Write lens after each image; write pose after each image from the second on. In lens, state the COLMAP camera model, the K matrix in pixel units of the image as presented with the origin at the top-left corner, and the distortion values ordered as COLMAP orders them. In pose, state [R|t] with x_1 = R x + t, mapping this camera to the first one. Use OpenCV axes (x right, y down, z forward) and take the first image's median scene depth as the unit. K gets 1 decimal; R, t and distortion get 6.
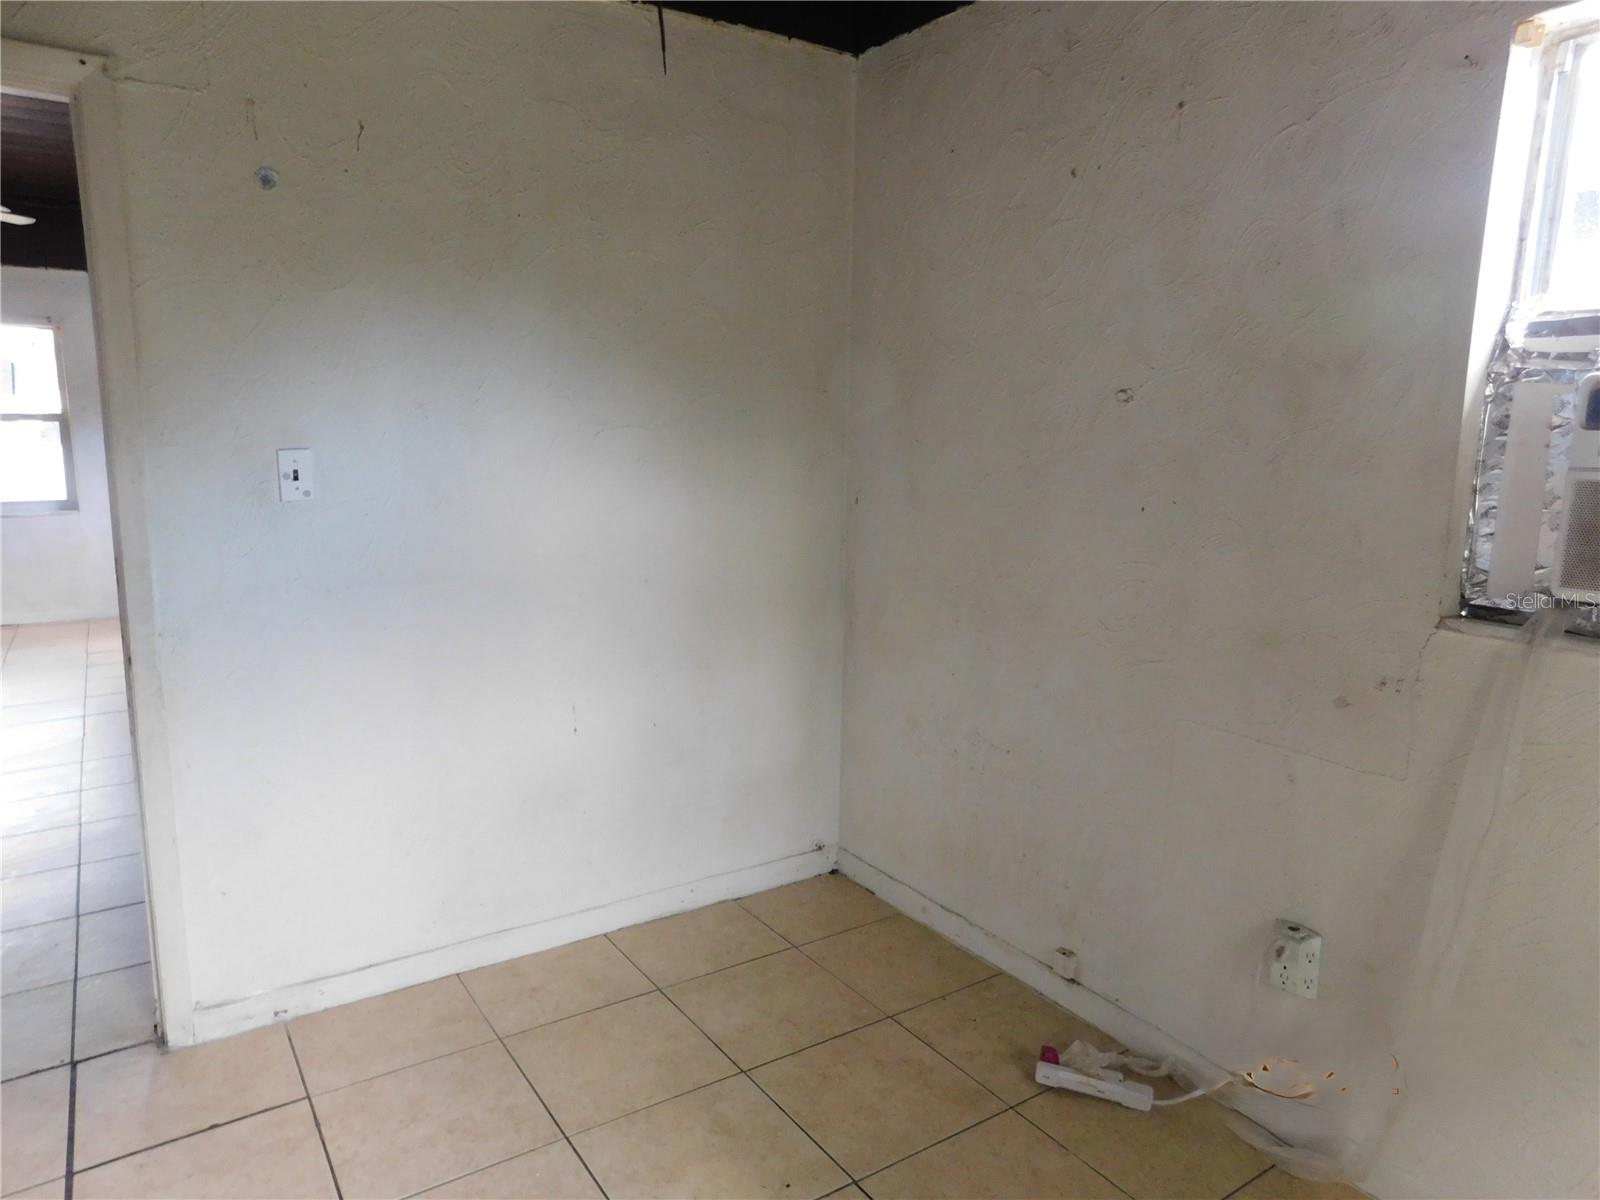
lens RADIAL K [[1052.6, 0, 800.3], [0, 1052.6, 590.5], [0, 0, 1]] dist [-0.053330, 0.042240]
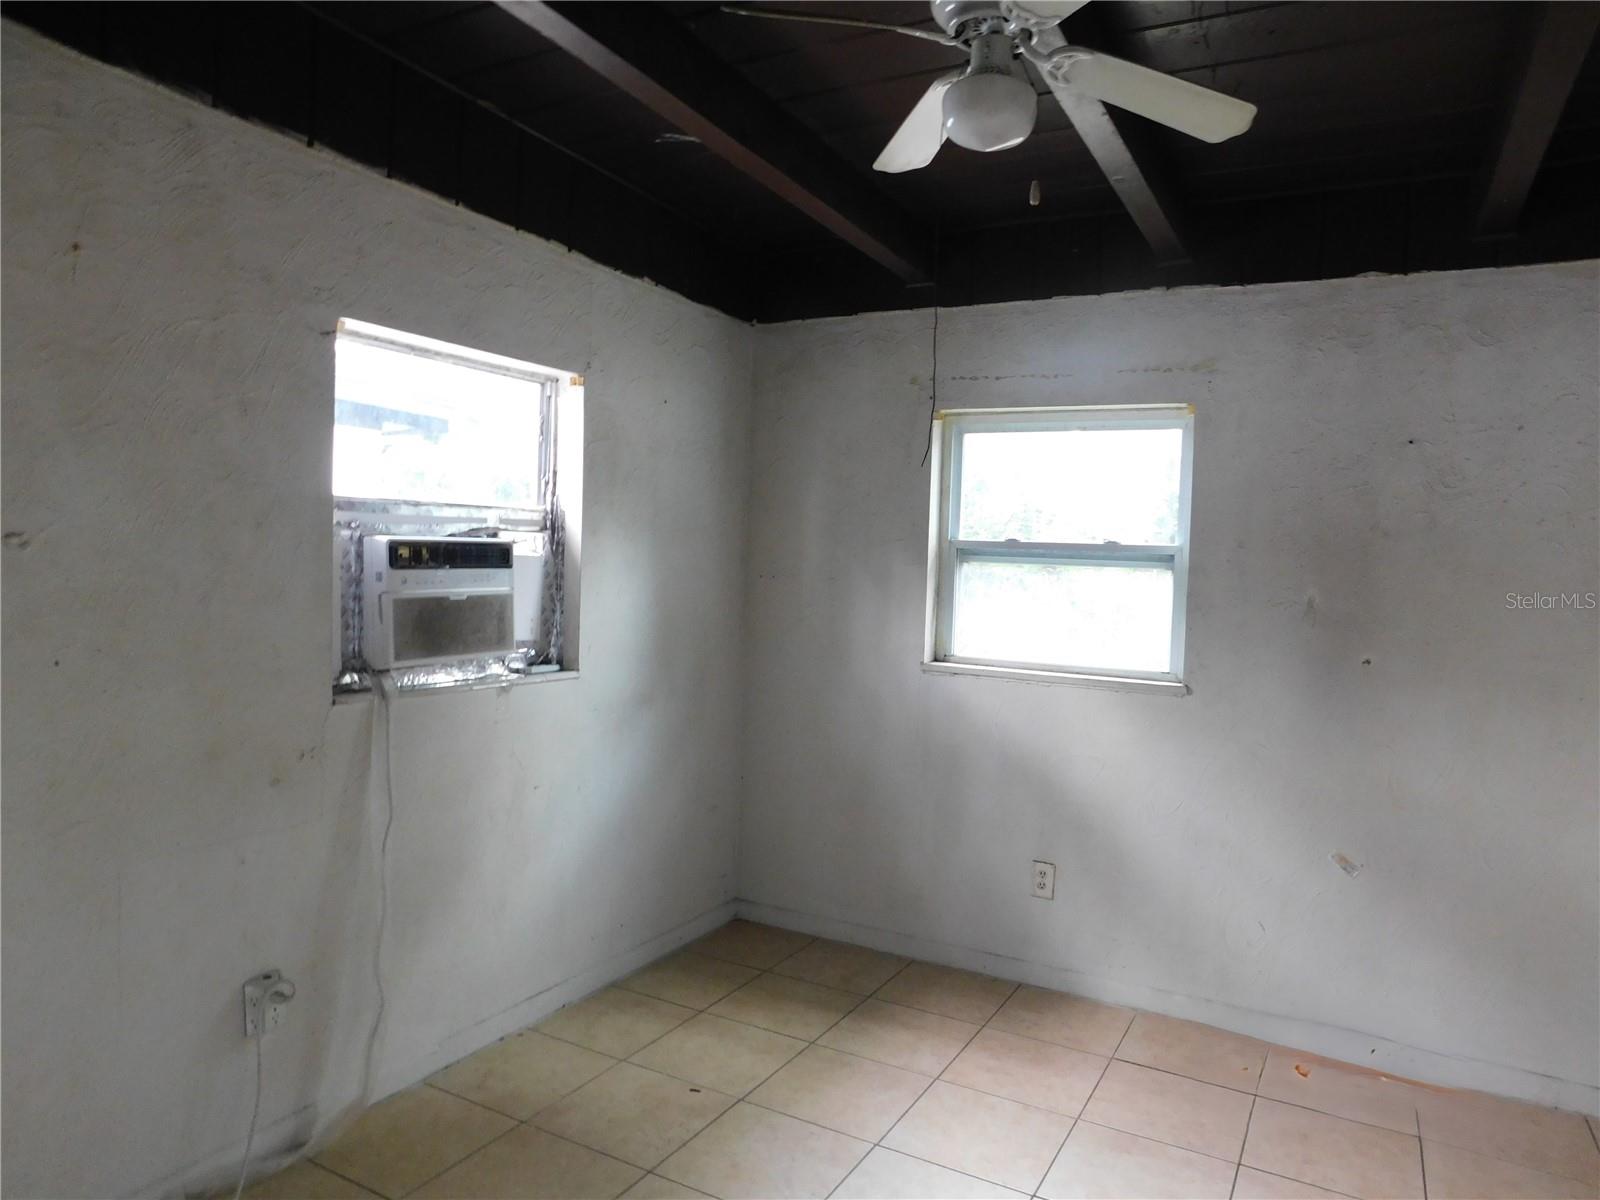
lens RADIAL K [[1052.6, 0, 800.3], [0, 1052.6, 590.5], [0, 0, 1]] dist [-0.053330, 0.042240]
pose [[-0.465999, -0.061356, 0.882655, -0.894180], [0.105502, 0.986622, 0.124284, -0.215137], [-0.878472, 0.151038, -0.453292, 0.966503]]
